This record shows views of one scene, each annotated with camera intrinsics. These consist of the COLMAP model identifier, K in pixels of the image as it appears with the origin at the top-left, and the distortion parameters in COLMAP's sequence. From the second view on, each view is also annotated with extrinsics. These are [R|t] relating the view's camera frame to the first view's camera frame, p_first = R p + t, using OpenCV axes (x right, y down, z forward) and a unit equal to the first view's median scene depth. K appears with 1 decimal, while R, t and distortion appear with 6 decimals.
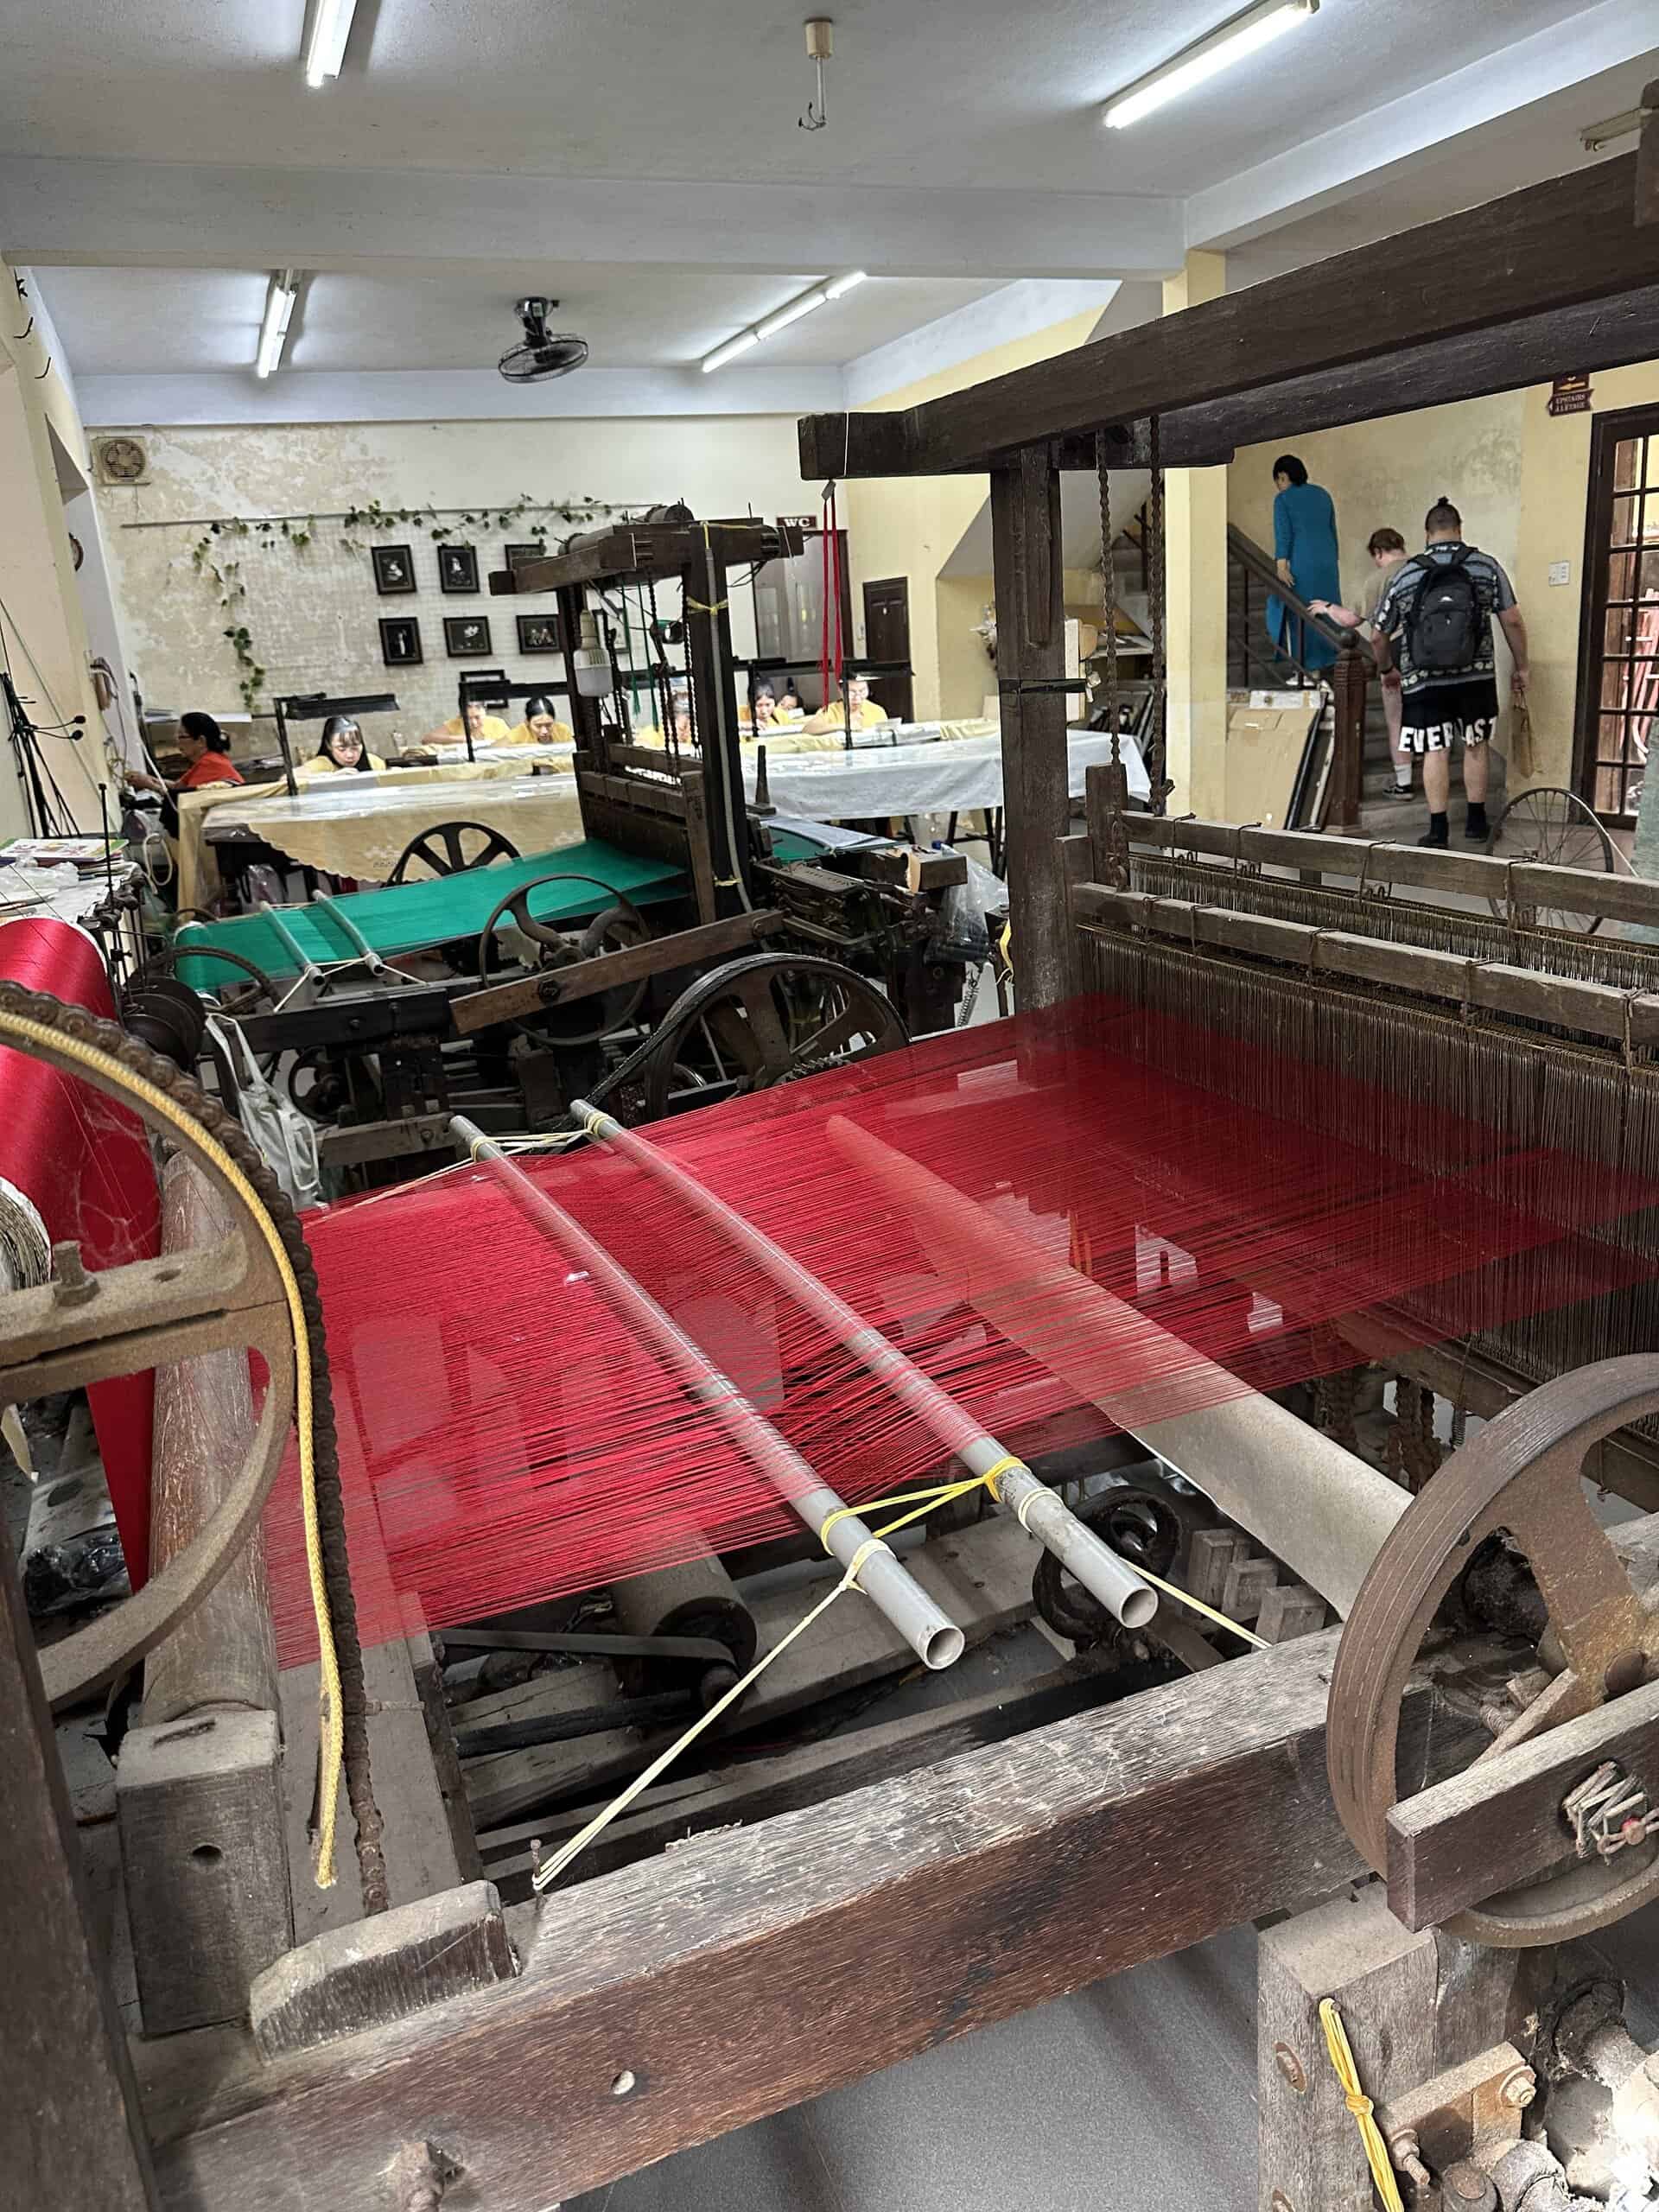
lens RADIAL K [[1611.6, 0, 829.5], [0, 1611.6, 1106.0], [0, 0, 1]] dist [0.052789, -0.103141]
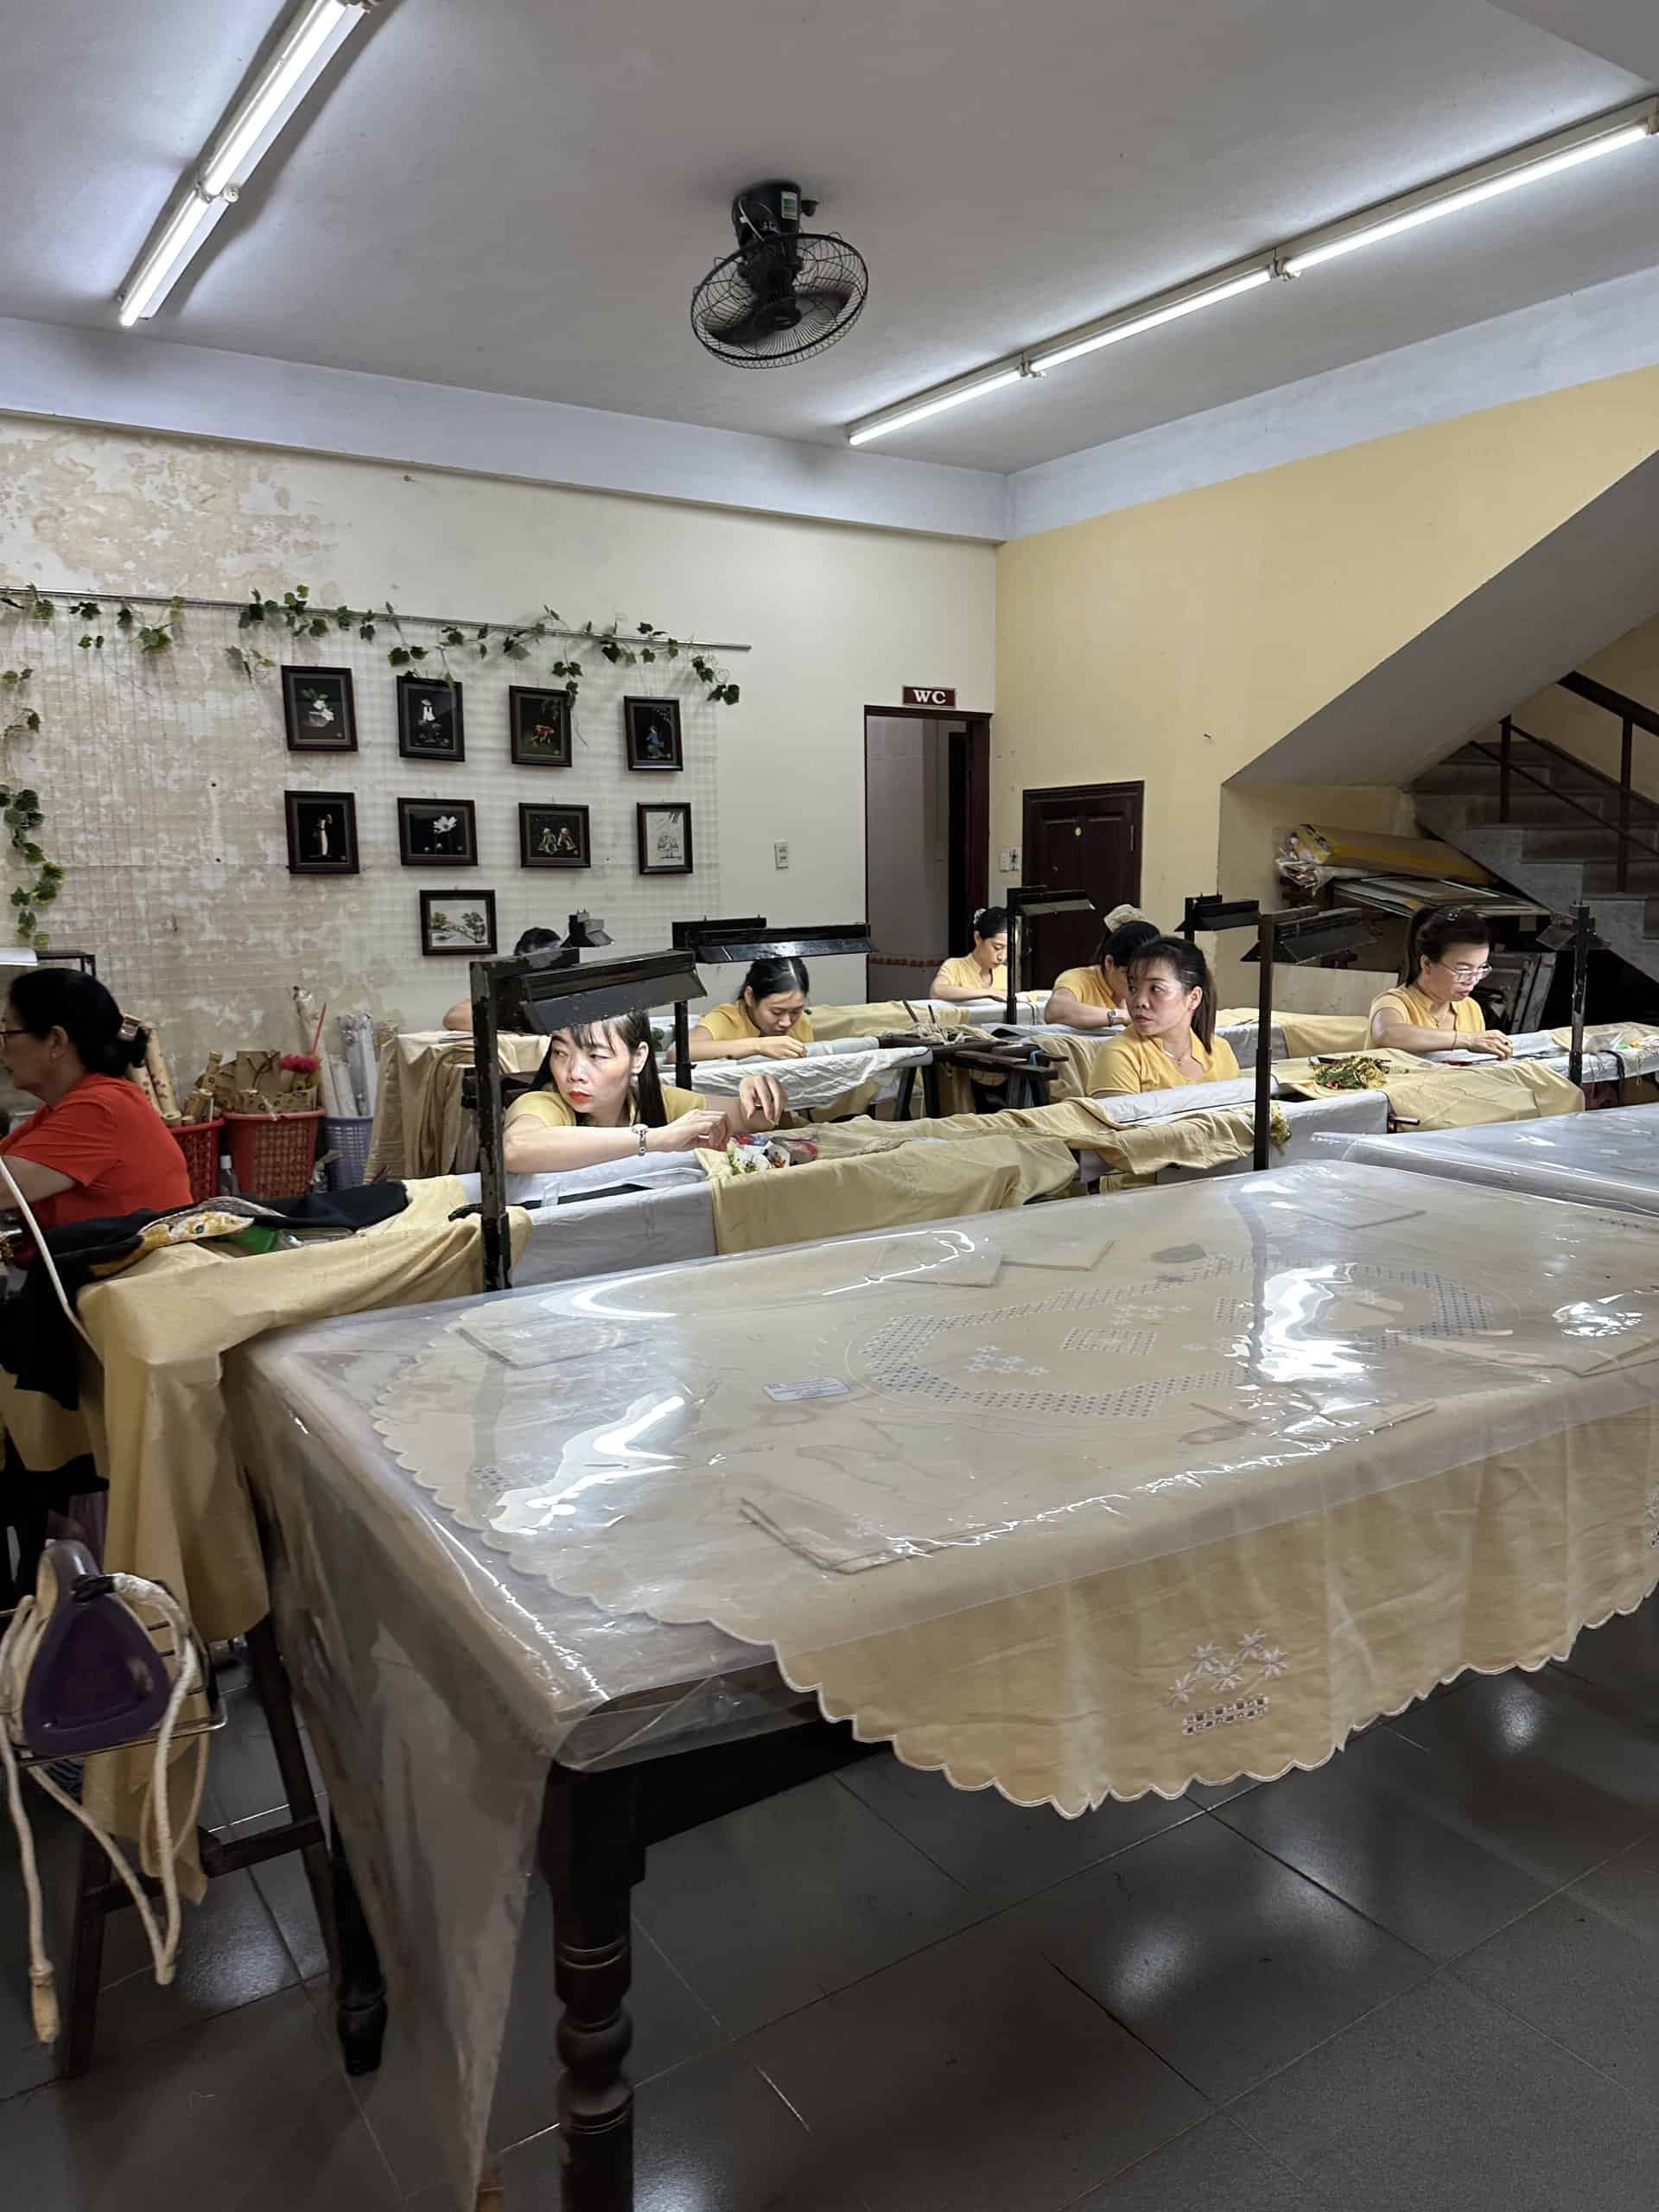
lens RADIAL K [[1554.7, 0, 829.5], [0, 1554.7, 1106.0], [0, 0, 1]] dist [0.024221, -0.059700]
pose [[0.972565, 0.020941, 0.231687, -0.222416], [0.011644, 0.990309, -0.138391, -0.119808], [-0.232340, 0.137292, 0.962896, 0.465308]]
